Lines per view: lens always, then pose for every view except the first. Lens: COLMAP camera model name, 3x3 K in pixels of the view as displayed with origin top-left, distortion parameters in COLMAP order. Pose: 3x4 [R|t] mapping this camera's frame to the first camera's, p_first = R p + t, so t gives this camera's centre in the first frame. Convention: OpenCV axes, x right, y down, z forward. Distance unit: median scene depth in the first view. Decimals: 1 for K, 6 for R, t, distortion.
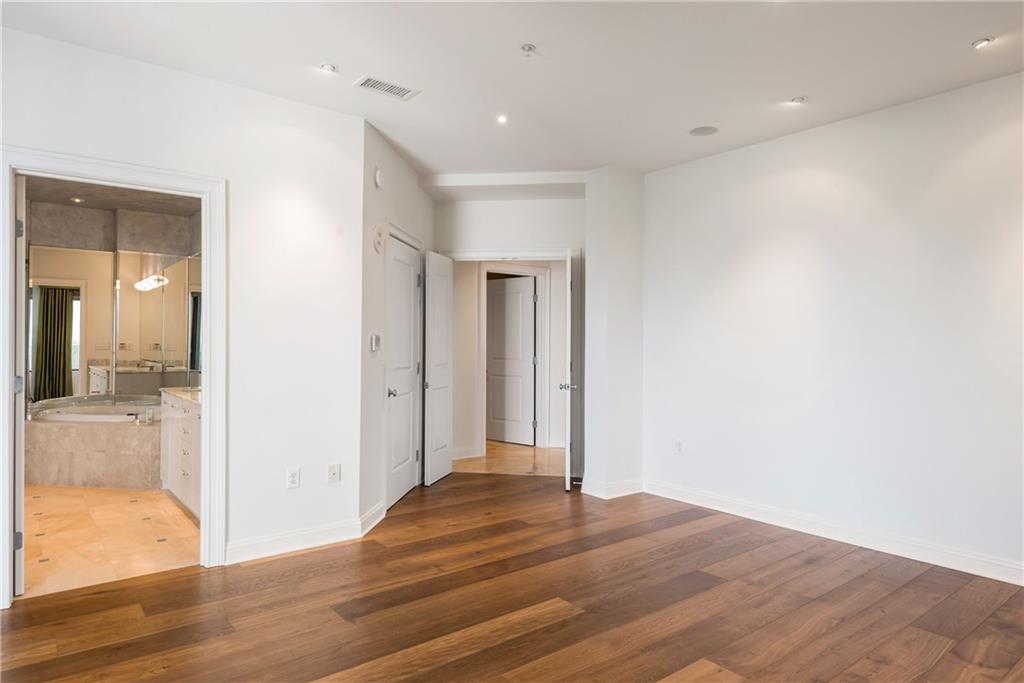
lens RADIAL K [[617.4, 0, 509.8], [0, 617.4, 338.9], [0, 0, 1]] dist [0.027890, -0.000938]
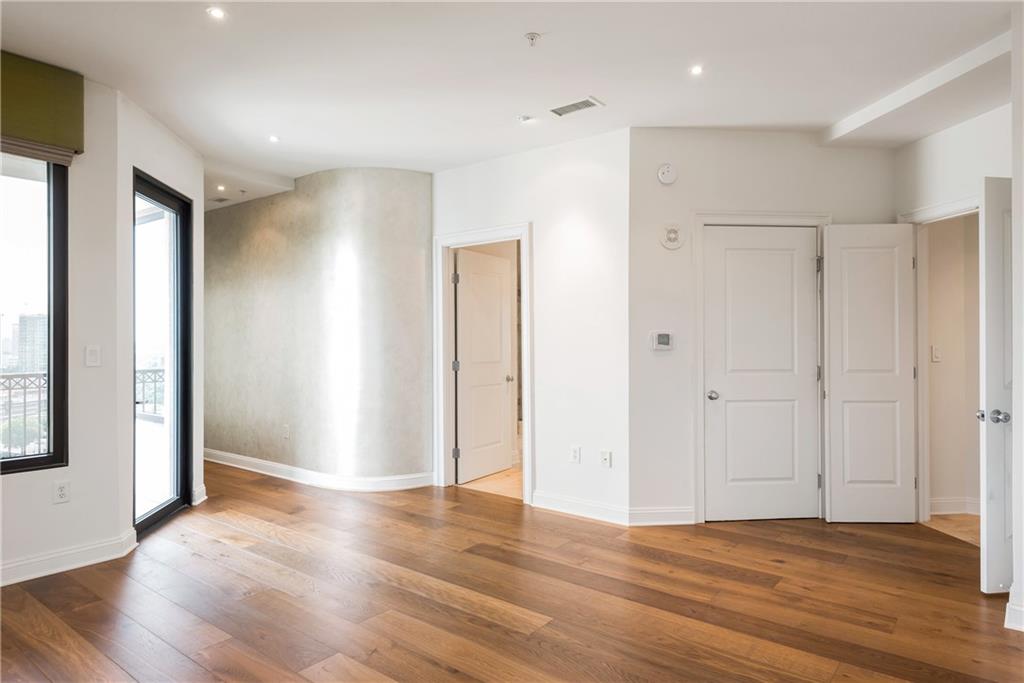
lens RADIAL K [[617.4, 0, 509.6], [0, 617.4, 340.9], [0, 0, 1]] dist [0.027890, -0.000938]
pose [[0.227546, -0.007939, -0.973735, 0.760770], [0.008921, 0.999942, -0.006068, 0.010665], [0.973726, -0.007306, 0.227604, 0.583143]]
